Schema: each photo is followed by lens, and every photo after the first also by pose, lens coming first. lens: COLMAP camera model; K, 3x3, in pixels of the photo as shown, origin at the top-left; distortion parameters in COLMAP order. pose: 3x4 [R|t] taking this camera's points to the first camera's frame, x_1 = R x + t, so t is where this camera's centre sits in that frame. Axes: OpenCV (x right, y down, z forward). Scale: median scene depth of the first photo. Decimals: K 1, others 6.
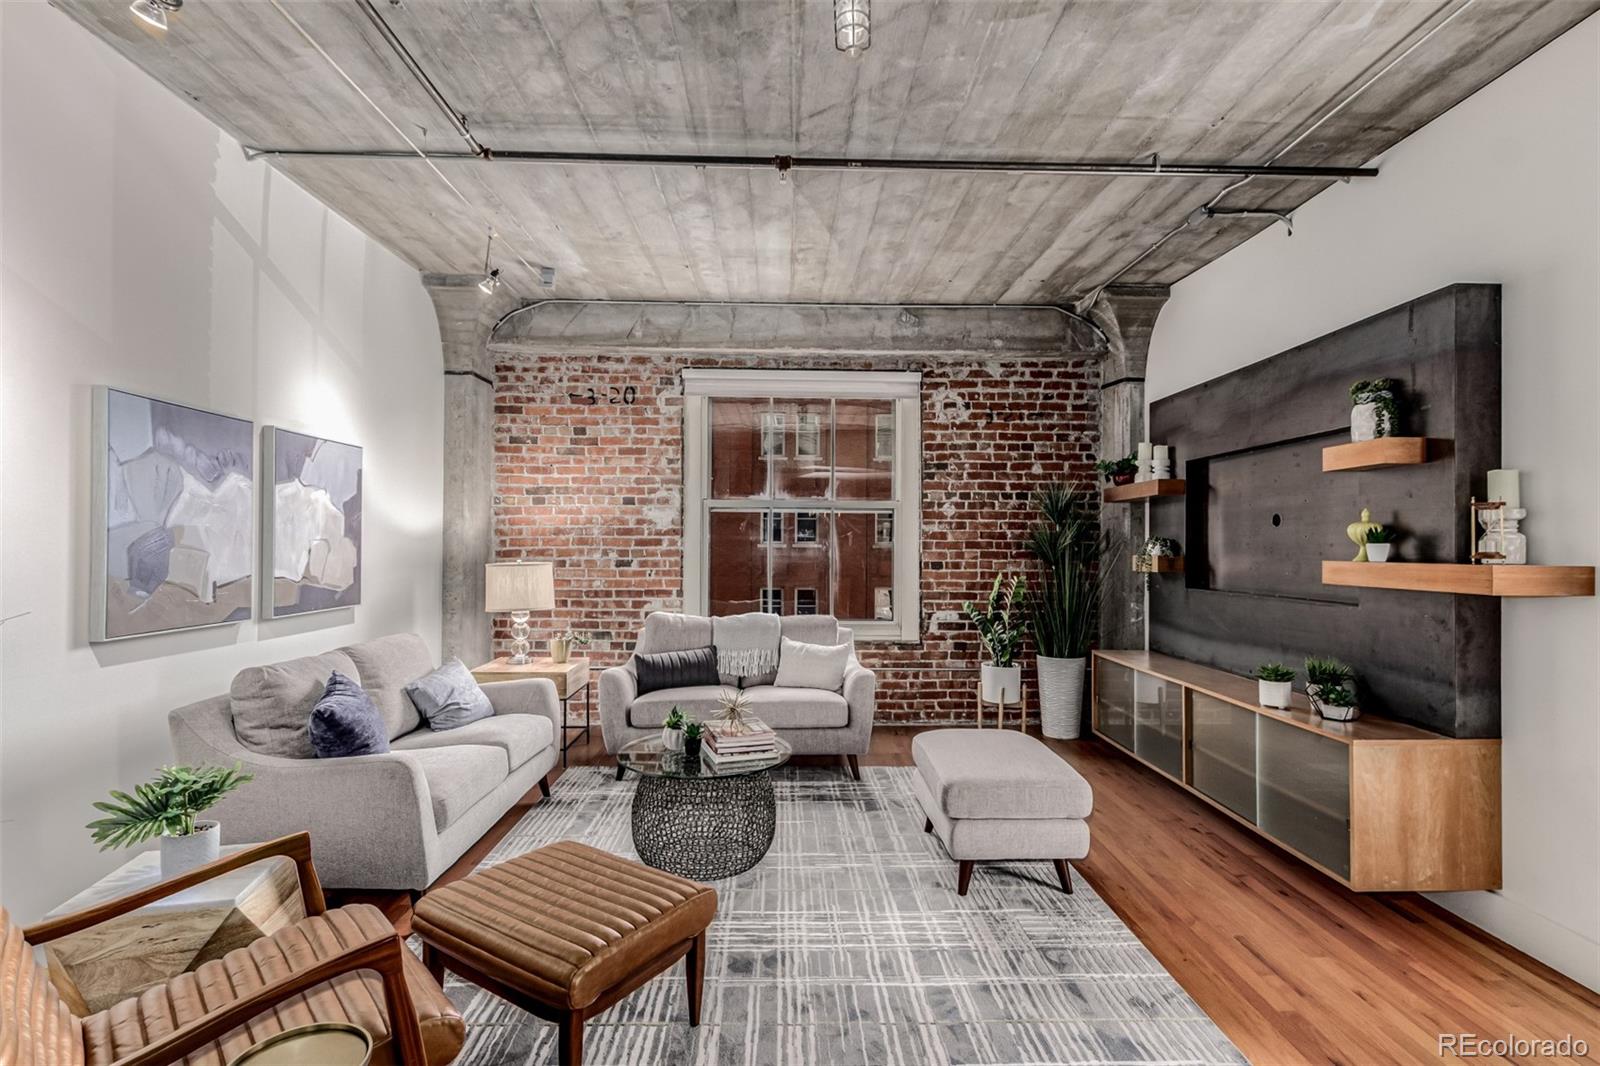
lens RADIAL K [[746.6, 0, 807.5], [0, 746.6, 539.0], [0, 0, 1]] dist [-0.001540, -0.000219]
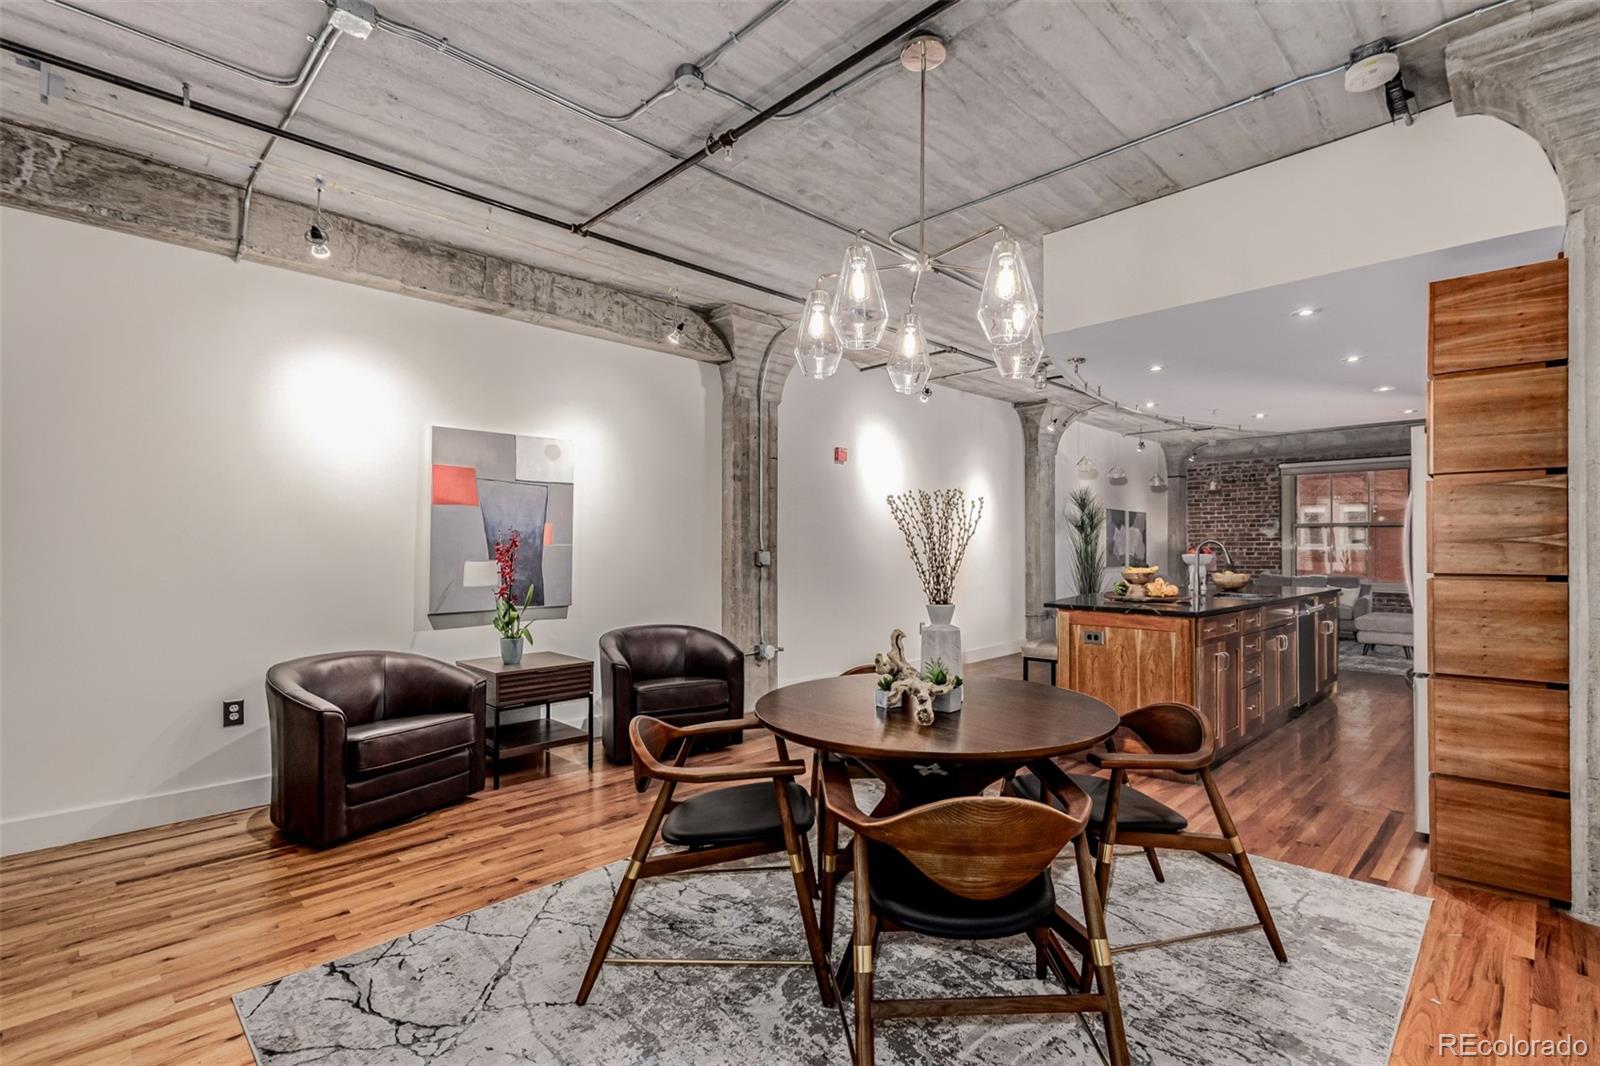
lens RADIAL K [[741.3, 0, 810.8], [0, 741.3, 546.9], [0, 0, 1]] dist [0.003633, -0.000128]
pose [[0.689522, -0.008254, -0.724217, 0.450009], [0.007166, 0.999964, -0.004574, 0.012645], [0.724229, -0.002035, 0.689557, -1.461359]]
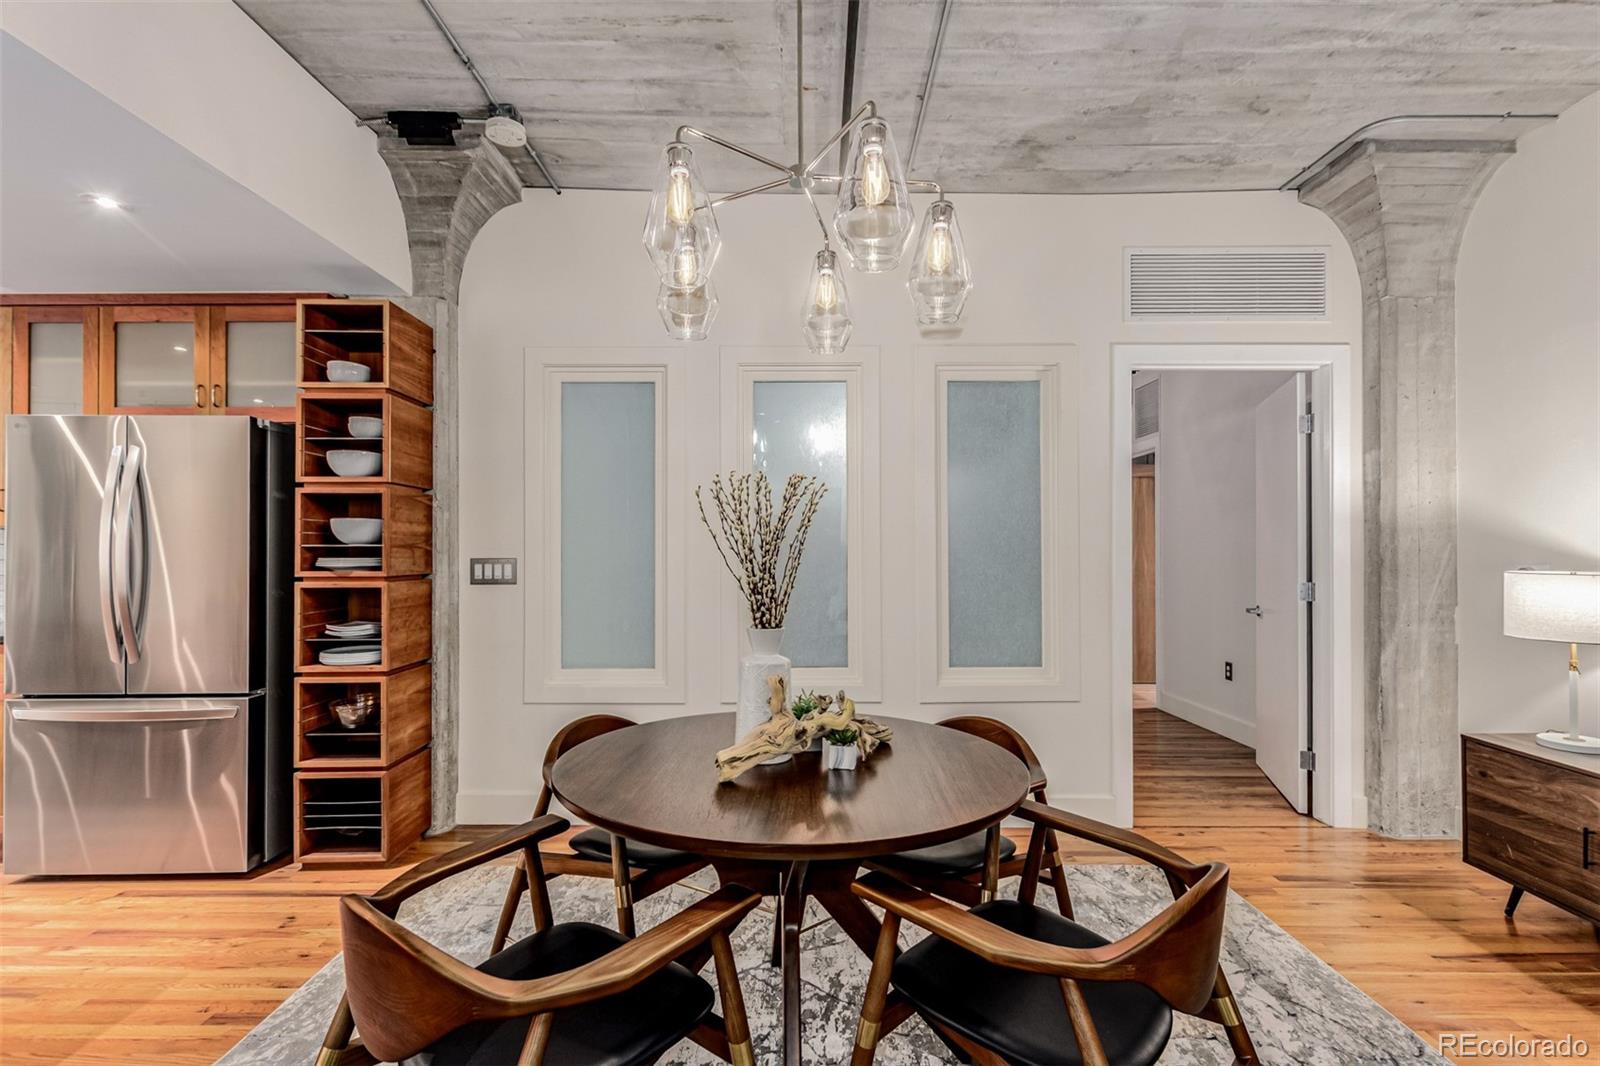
lens RADIAL K [[754.1, 0, 795.4], [0, 754.1, 543.3], [0, 0, 1]] dist [0.003450, 0.000006]
pose [[0.031924, 0.002815, 0.999486, -0.168389], [-0.002865, 0.999992, -0.002725, 0.007570], [-0.999486, -0.002776, 0.031932, -1.111163]]
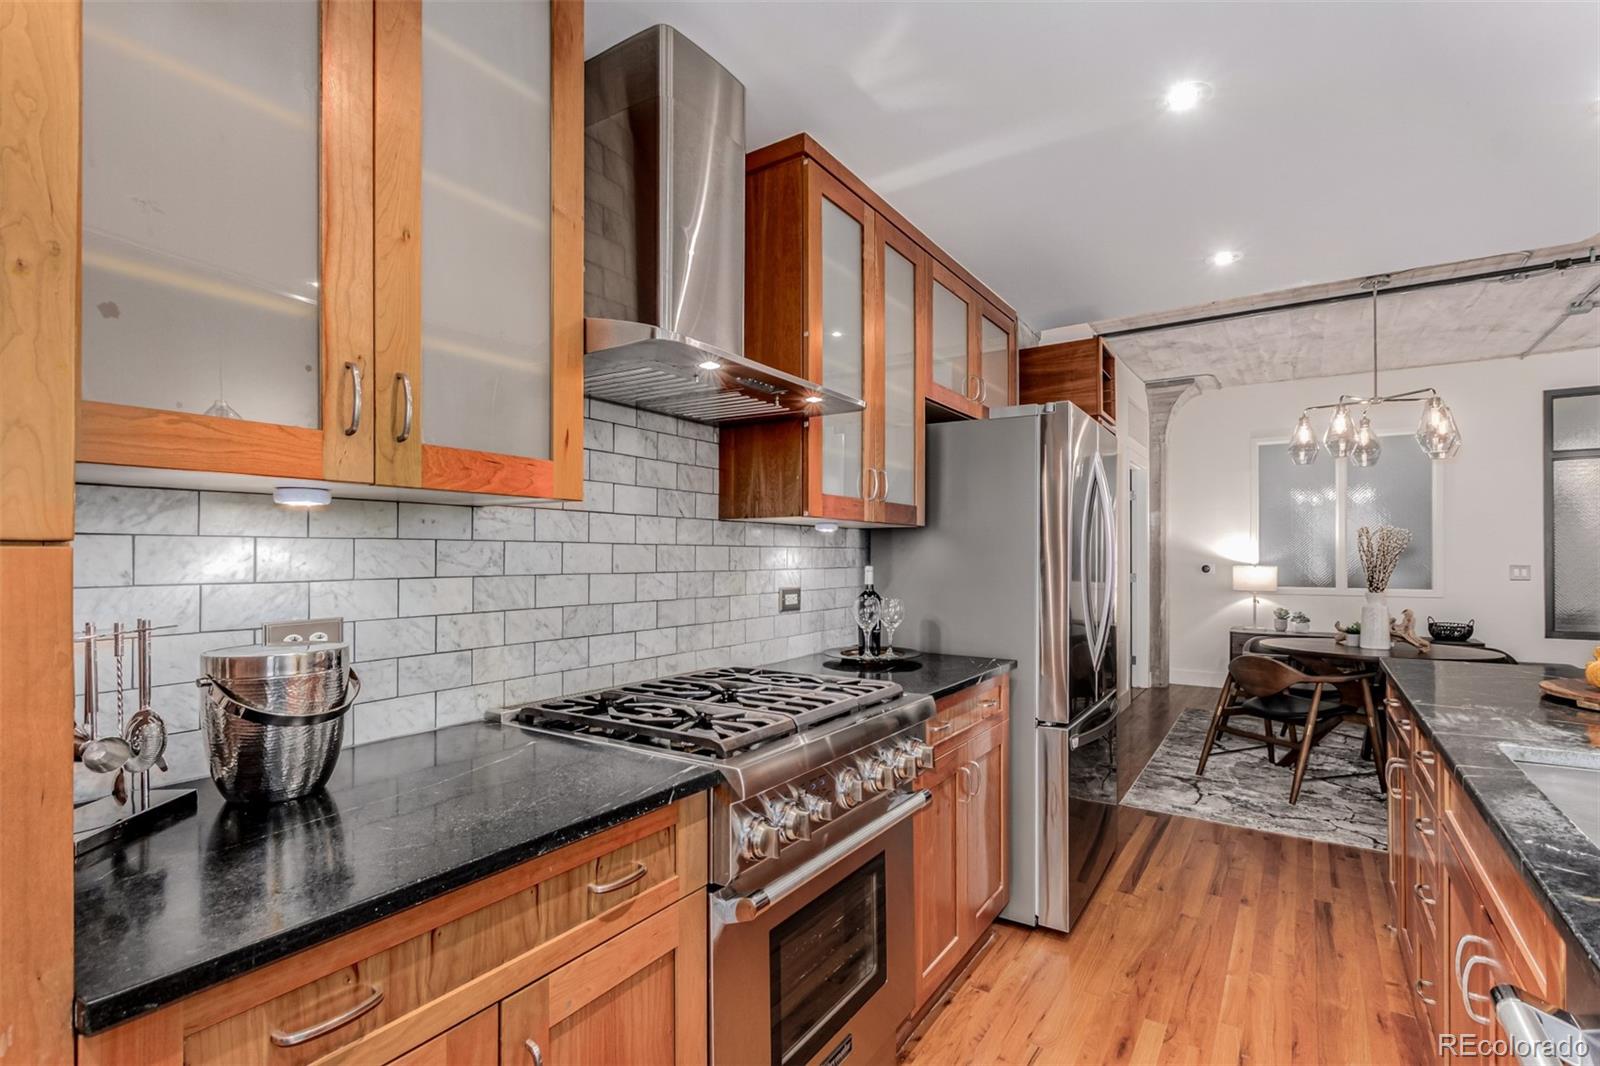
lens RADIAL K [[772.8, 0, 805.4], [0, 772.8, 556.2], [0, 0, 1]] dist [0.015511, 0.000486]
pose [[-0.827332, -0.005756, 0.561684, 0.211265], [-0.007607, 0.999971, -0.000956, 0.013431], [-0.561662, -0.005064, -0.827351, -0.064874]]
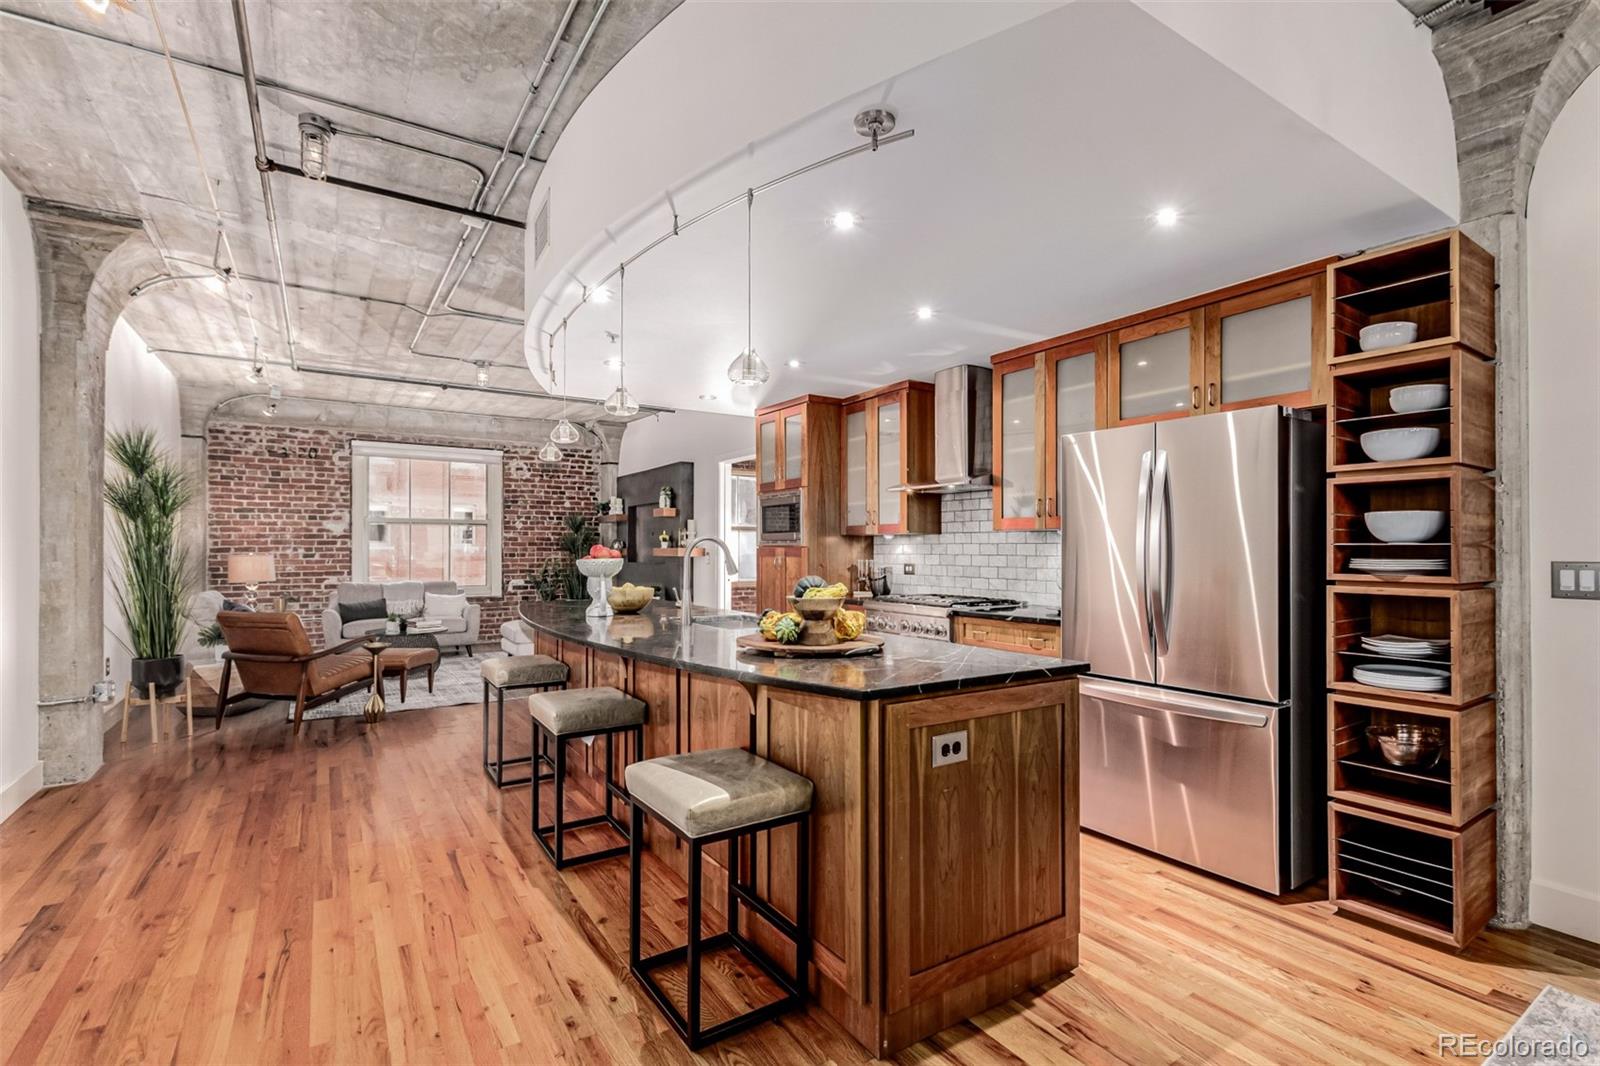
lens RADIAL K [[742.9, 0, 808.3], [0, 742.9, 542.7], [0, 0, 1]] dist [0.002725, -0.000547]
pose [[0.852643, -0.000800, 0.522494, -0.164566], [0.001657, 0.999998, -0.001172, 0.007648], [-0.522492, 0.001865, 0.852642, -0.964086]]
